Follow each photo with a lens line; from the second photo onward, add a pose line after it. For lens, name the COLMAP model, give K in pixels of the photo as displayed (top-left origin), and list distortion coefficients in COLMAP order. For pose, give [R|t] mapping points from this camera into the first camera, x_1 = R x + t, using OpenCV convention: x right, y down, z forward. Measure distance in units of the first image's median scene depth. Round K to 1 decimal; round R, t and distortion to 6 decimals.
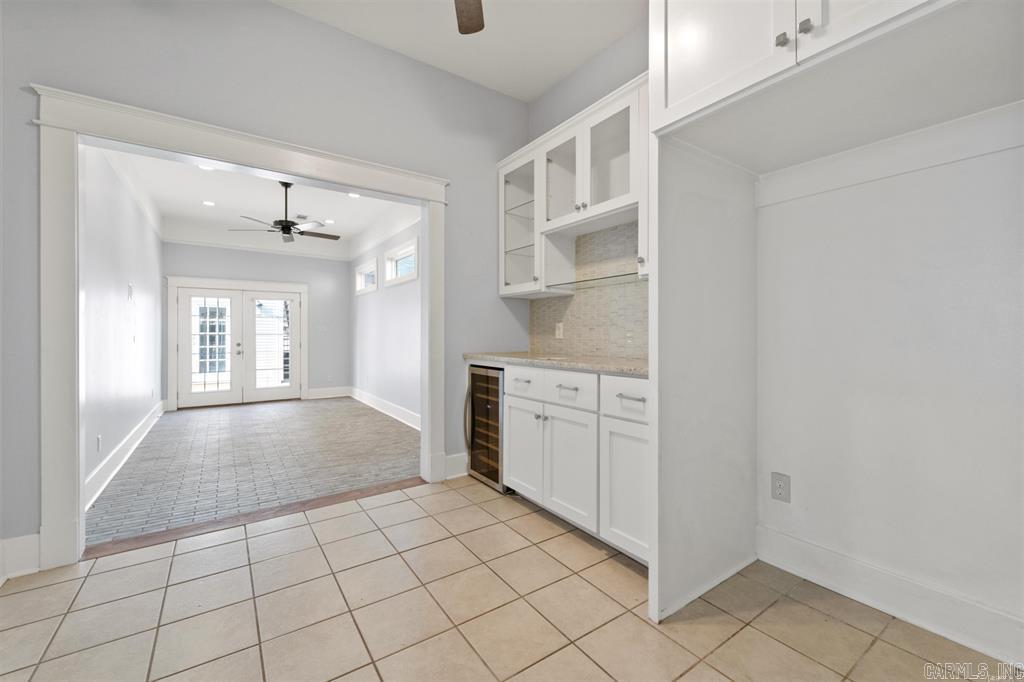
lens RADIAL K [[420.9, 0, 513.2], [0, 420.9, 338.4], [0, 0, 1]] dist [0.000580, -0.000084]
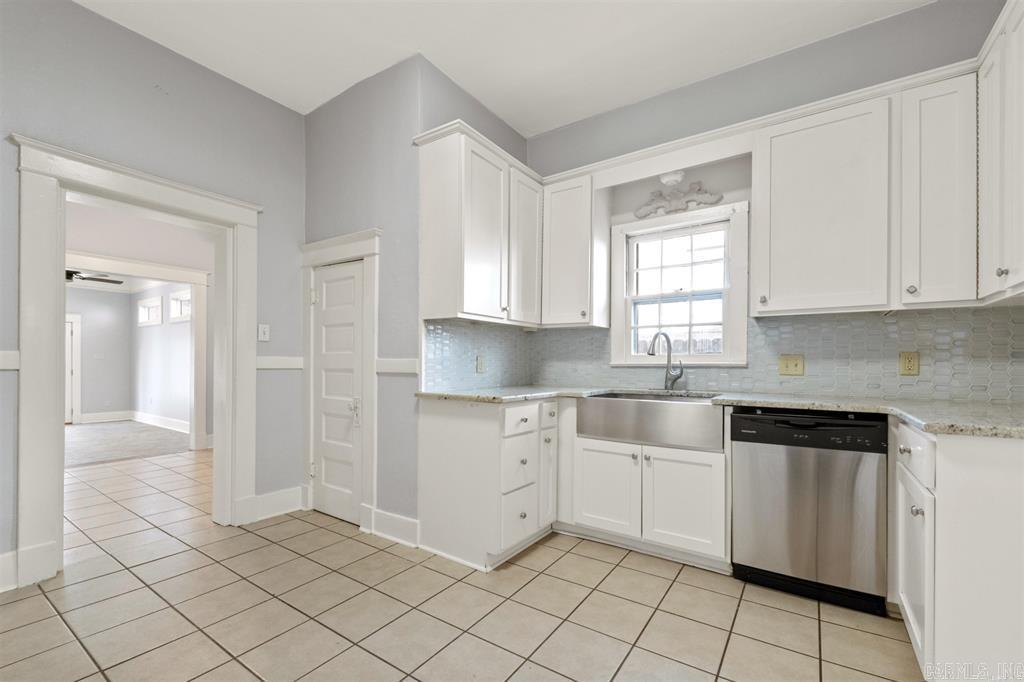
lens RADIAL K [[431.4, 0, 524.7], [0, 431.4, 363.0], [0, 0, 1]] dist [-0.001090, -0.000223]
pose [[0.929974, 0.001379, 0.367622, 0.171052], [0.000833, 0.999982, -0.005858, 0.000670], [-0.367623, 0.005754, 0.929957, -0.473491]]
